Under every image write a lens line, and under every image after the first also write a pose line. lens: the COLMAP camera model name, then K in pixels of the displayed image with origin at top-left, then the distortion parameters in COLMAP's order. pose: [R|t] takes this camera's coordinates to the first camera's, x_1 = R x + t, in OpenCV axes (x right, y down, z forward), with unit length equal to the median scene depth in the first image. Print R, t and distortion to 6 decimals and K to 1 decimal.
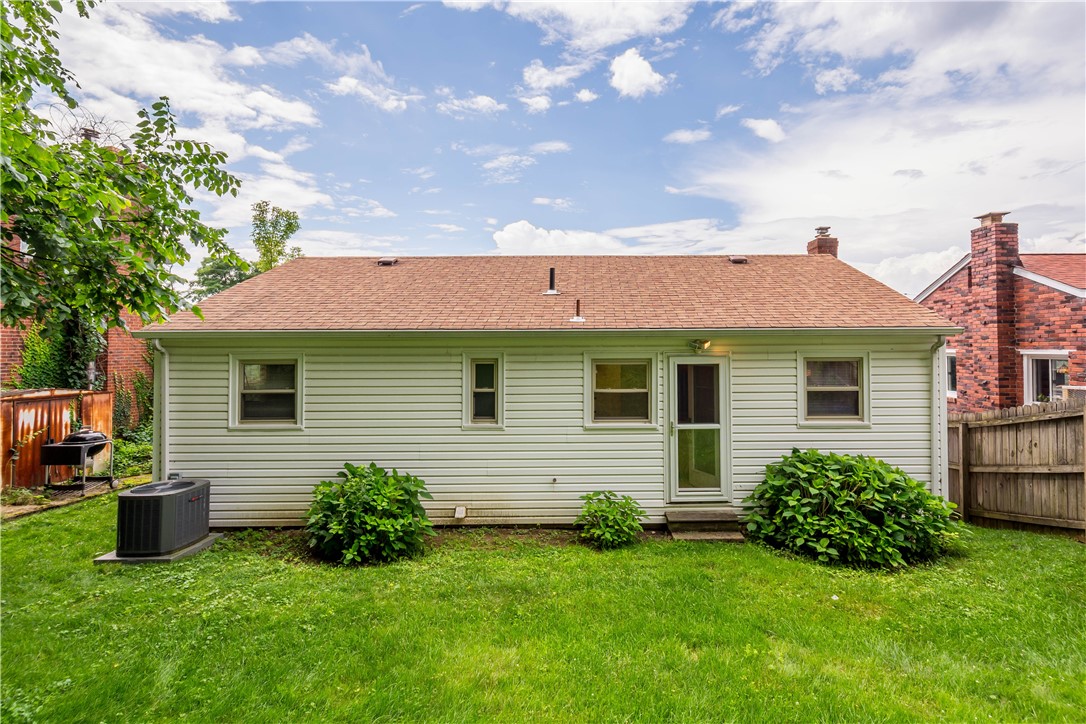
lens RADIAL K [[483.9, 0, 543.0], [0, 483.9, 362.0], [0, 0, 1]] dist [0.004667, 0.000118]
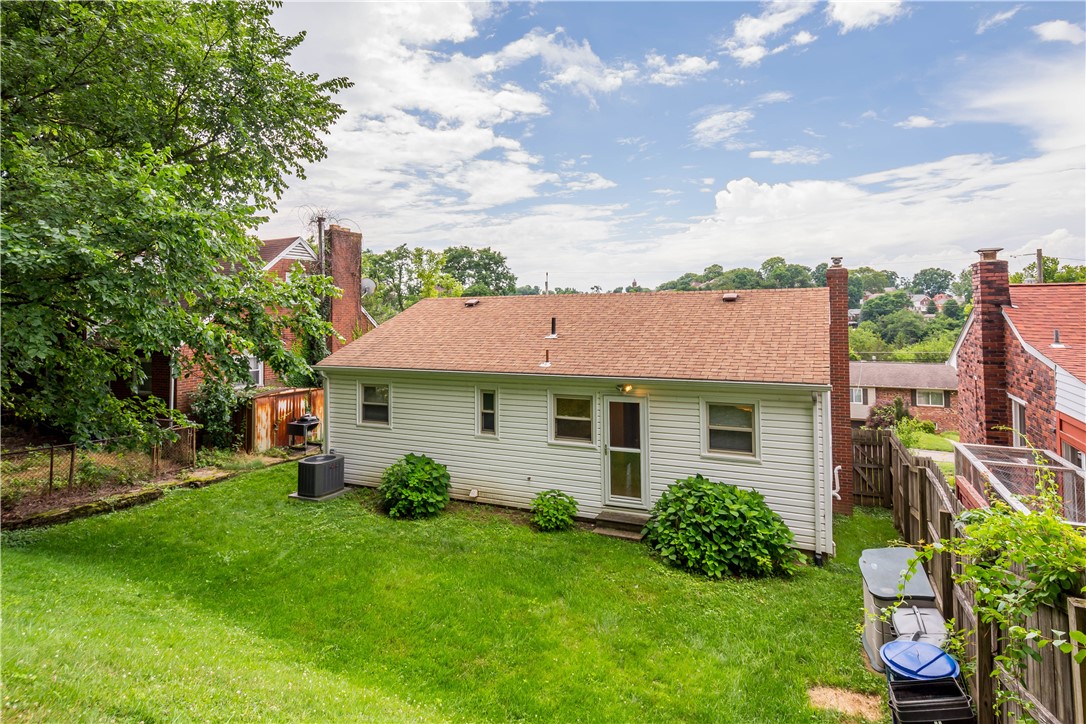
lens RADIAL K [[468.6, 0, 543.9], [0, 468.6, 342.6], [0, 0, 1]] dist [0.005367, 0.000399]
pose [[0.926994, -0.000809, -0.375075, 0.580624], [0.003335, 0.999976, 0.006085, -0.162019], [0.375061, -0.006892, 0.926975, -0.253351]]
